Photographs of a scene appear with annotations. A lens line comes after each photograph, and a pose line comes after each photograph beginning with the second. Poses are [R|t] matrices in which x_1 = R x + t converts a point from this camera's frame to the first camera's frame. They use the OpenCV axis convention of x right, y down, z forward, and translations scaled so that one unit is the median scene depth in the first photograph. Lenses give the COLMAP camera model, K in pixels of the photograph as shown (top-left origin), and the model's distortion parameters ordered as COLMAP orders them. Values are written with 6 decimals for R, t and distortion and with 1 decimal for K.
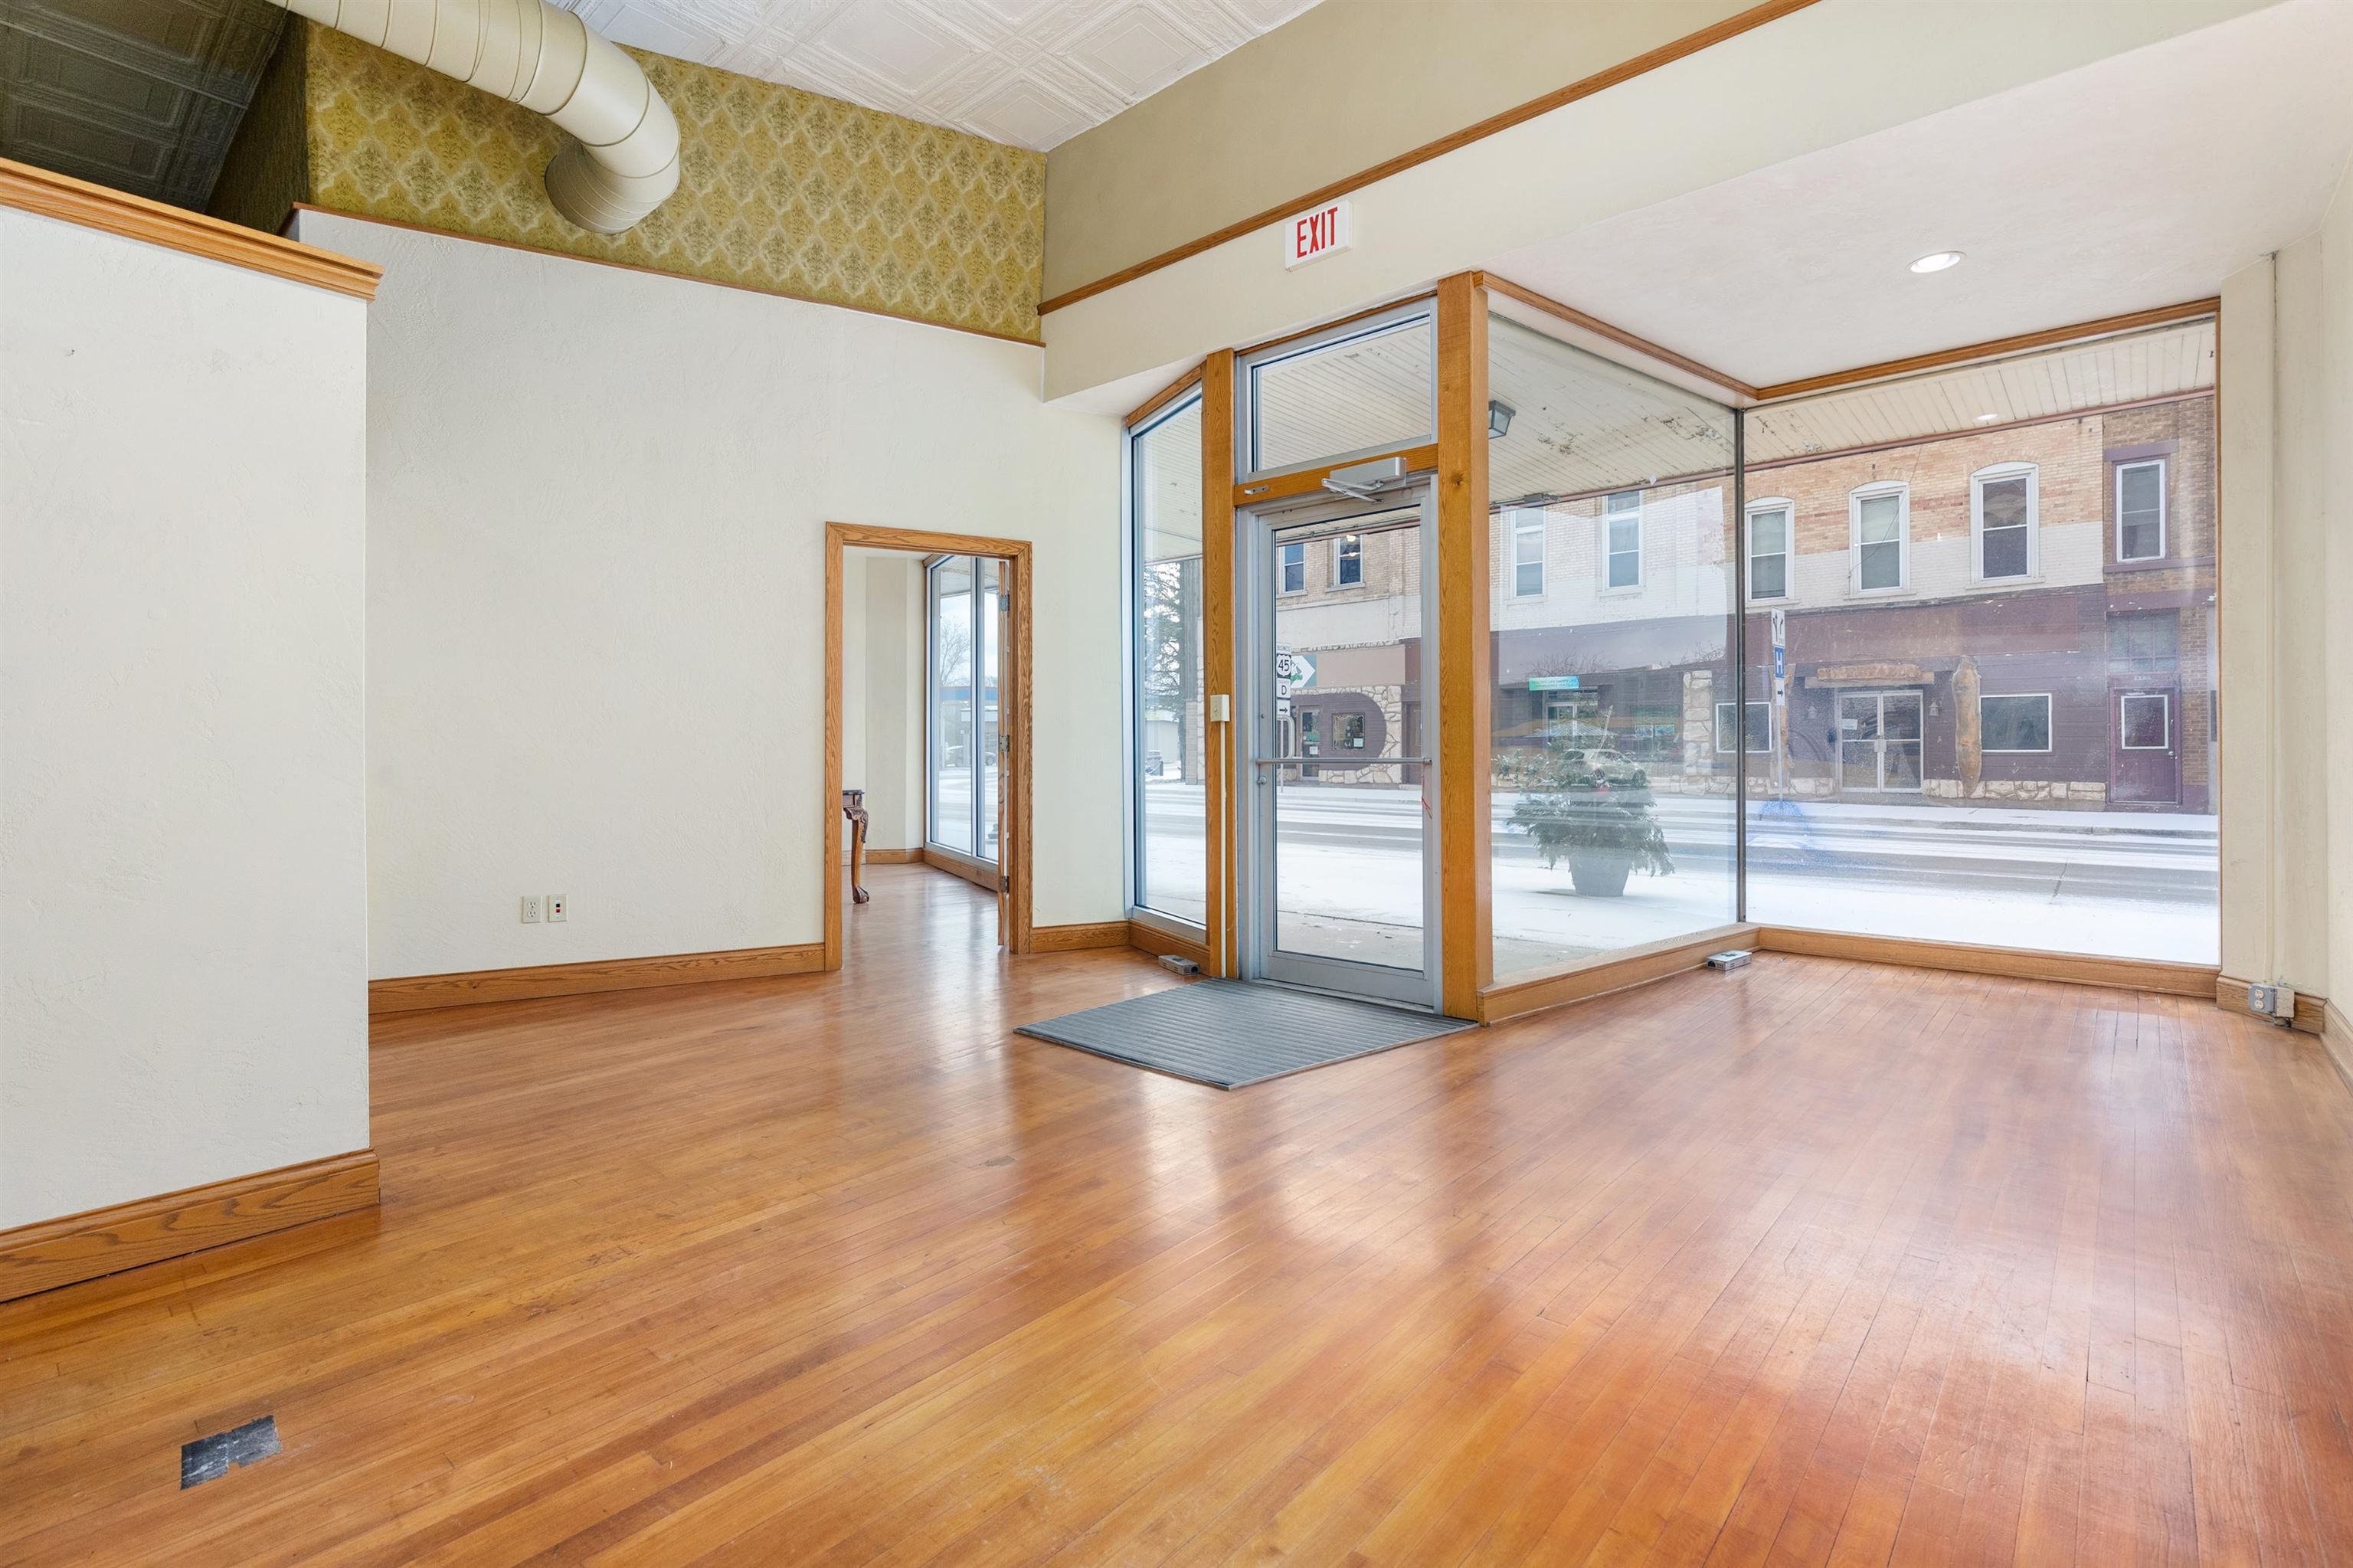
lens RADIAL K [[1085.7, 0, 1185.1], [0, 1085.7, 733.6], [0, 0, 1]] dist [0.004618, -0.000429]
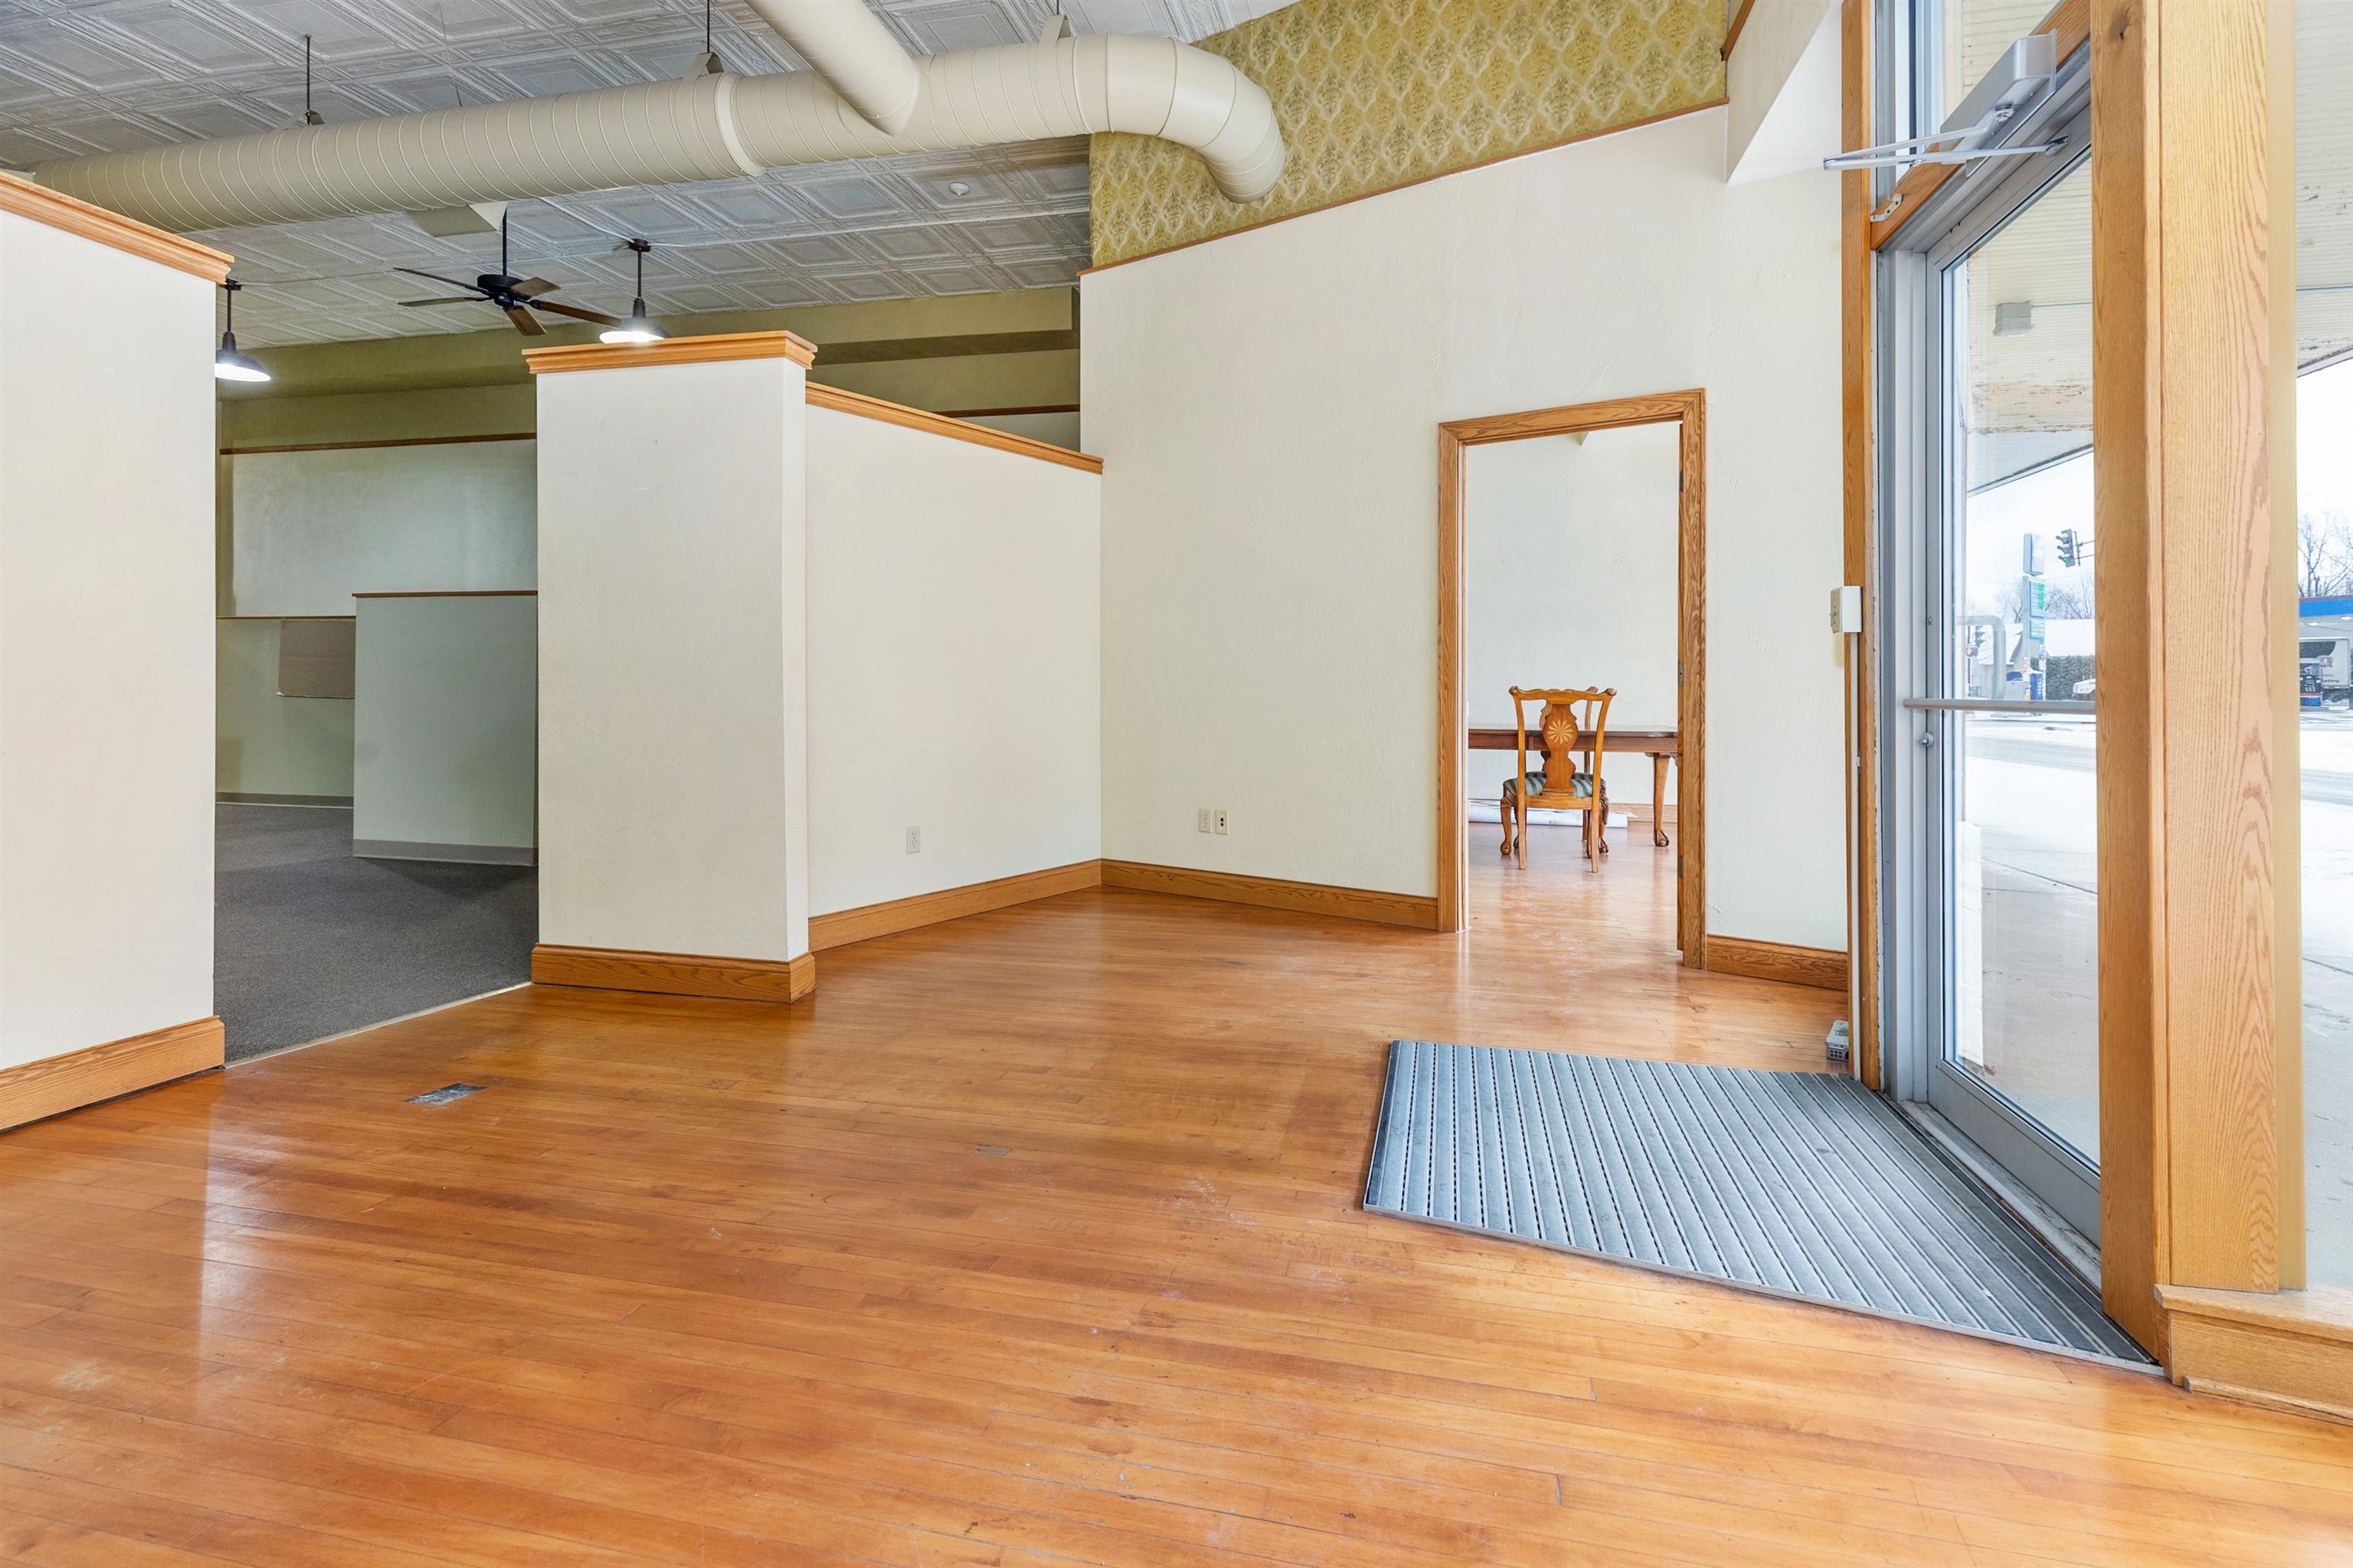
lens RADIAL K [[1105.9, 0, 1176.0], [0, 1105.9, 678.0], [0, 0, 1]] dist [0.002137, -0.000427]
pose [[0.460023, -0.000618, -0.887907, 0.347879], [0.009617, 0.999945, 0.004287, 0.006018], [0.887855, -0.010511, 0.460004, 0.367987]]
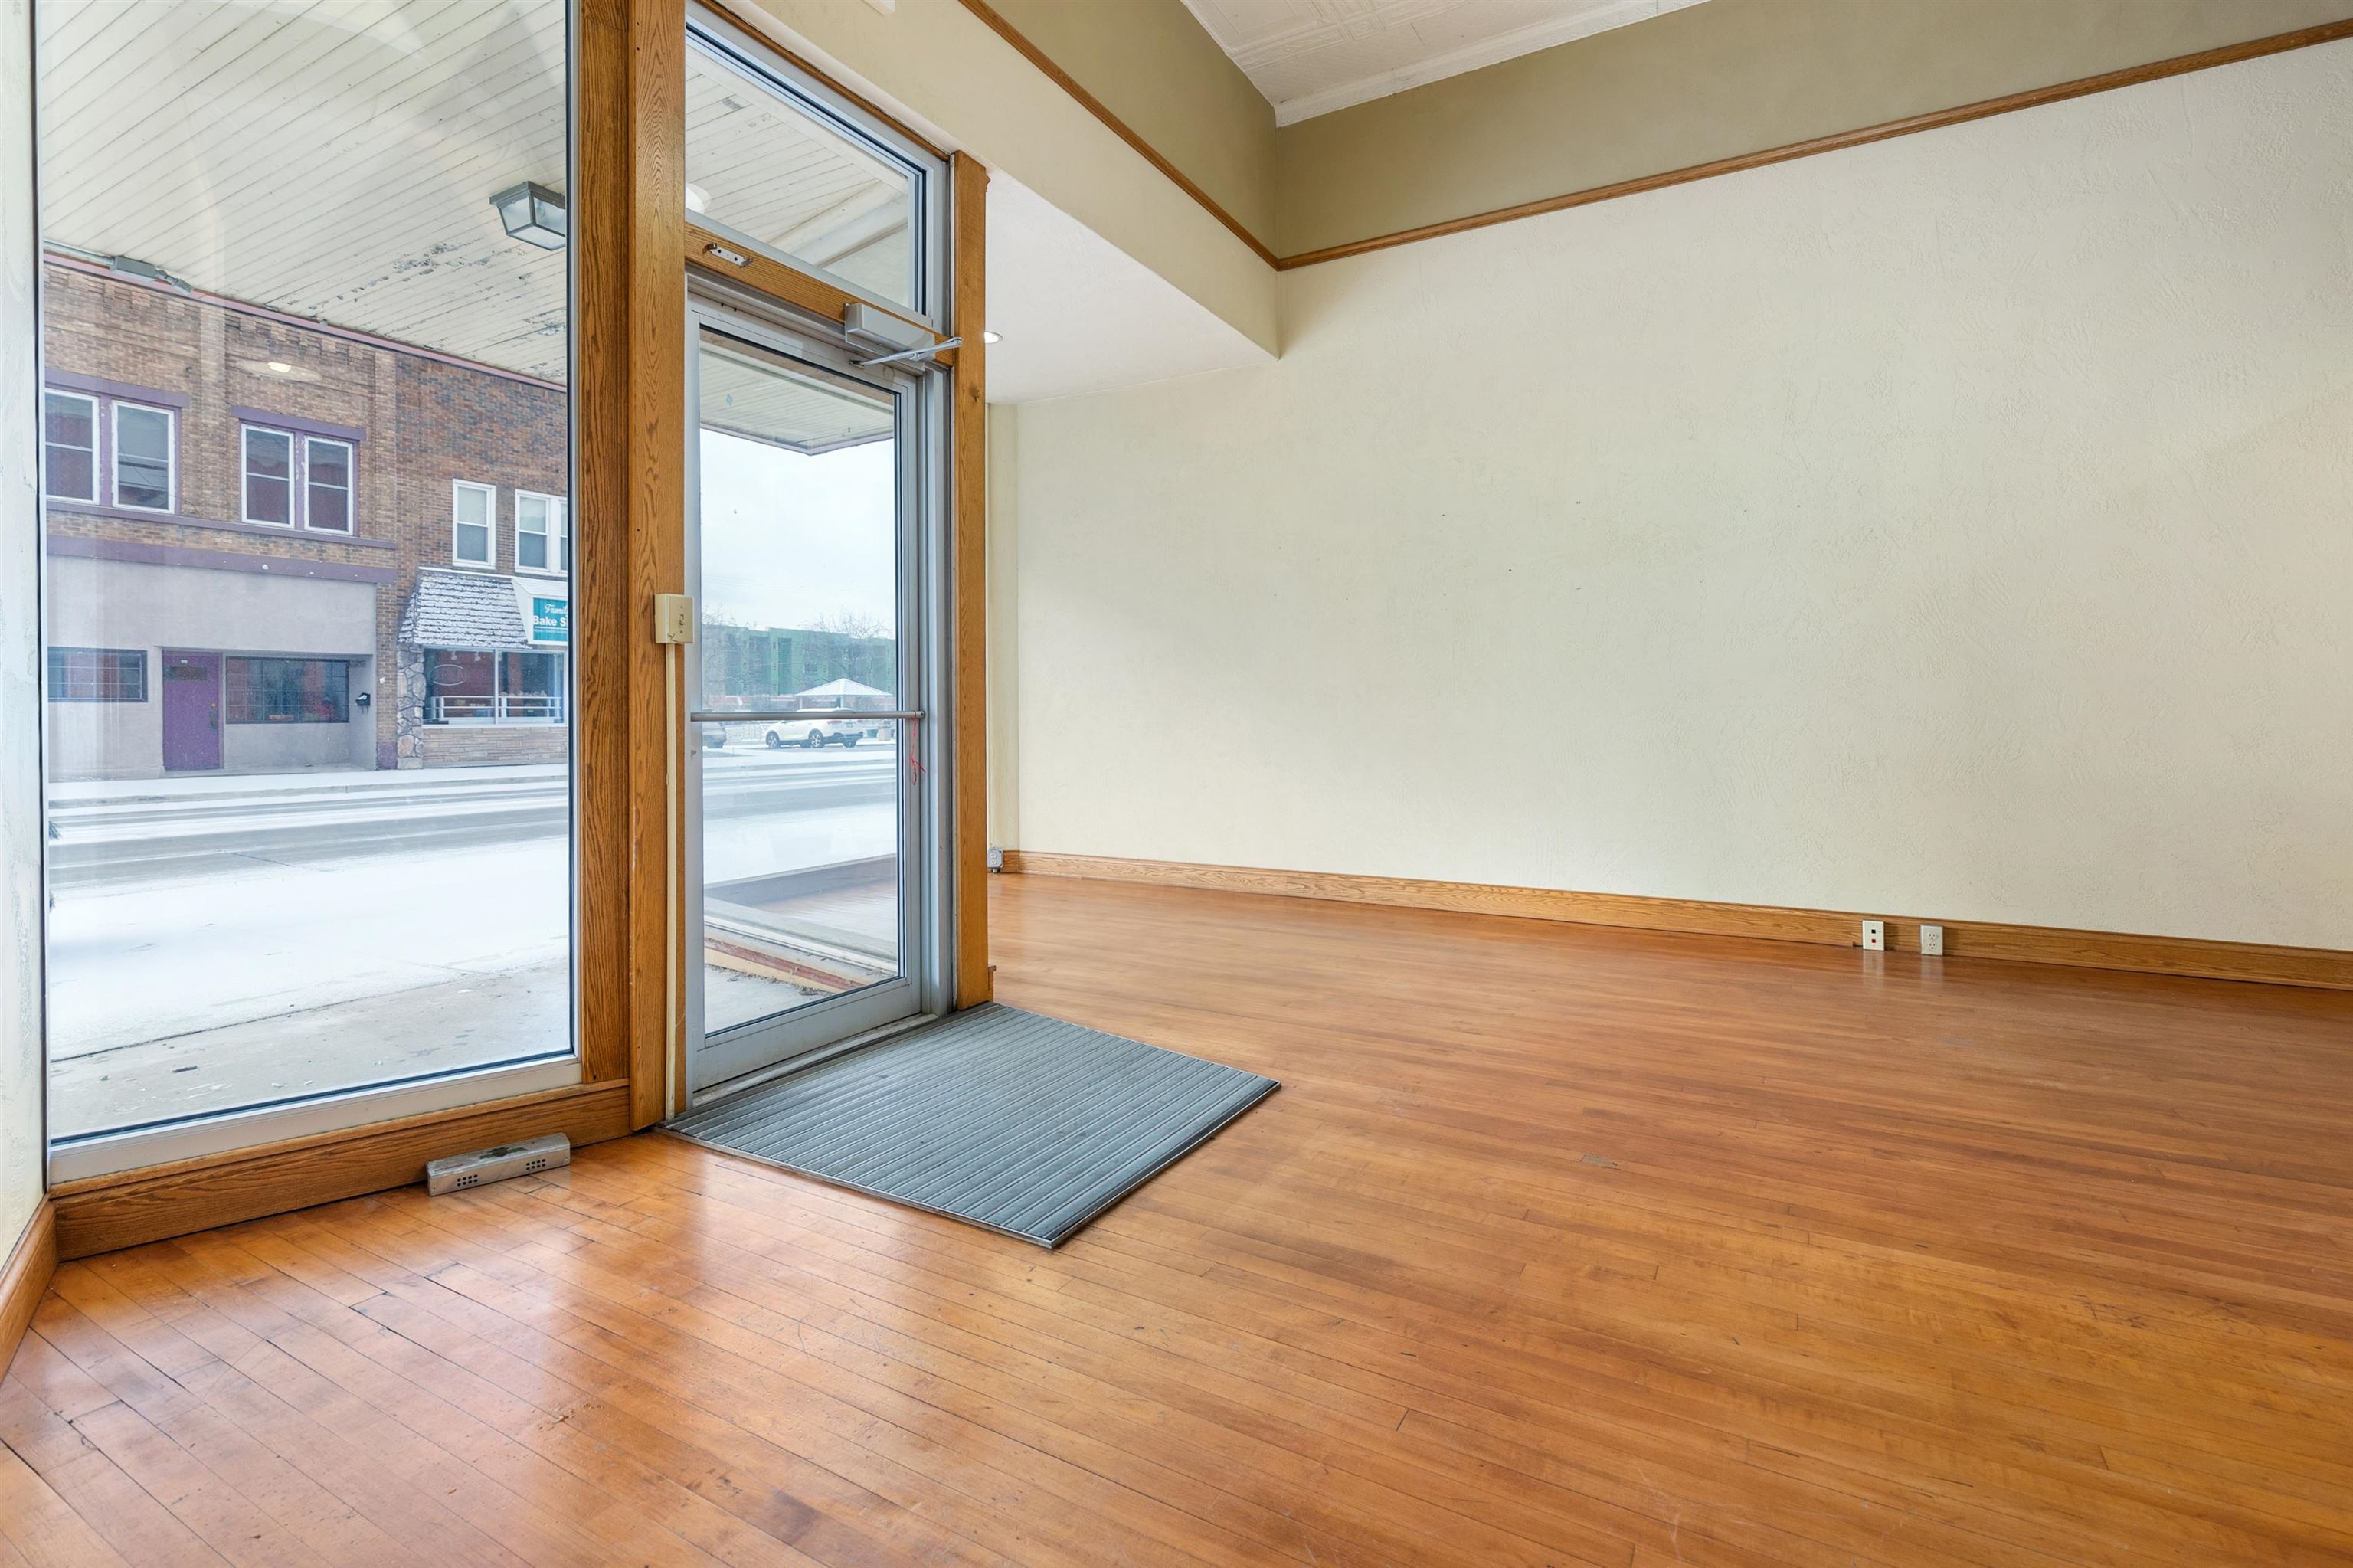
lens RADIAL K [[1085.7, 0, 1185.1], [0, 1085.7, 733.6], [0, 0, 1]] dist [0.004618, -0.000429]
pose [[-0.204165, -0.018084, 0.978769, -0.487539], [-0.013179, 0.999790, 0.015724, 0.018924], [-0.978848, -0.009689, -0.204361, 0.767374]]
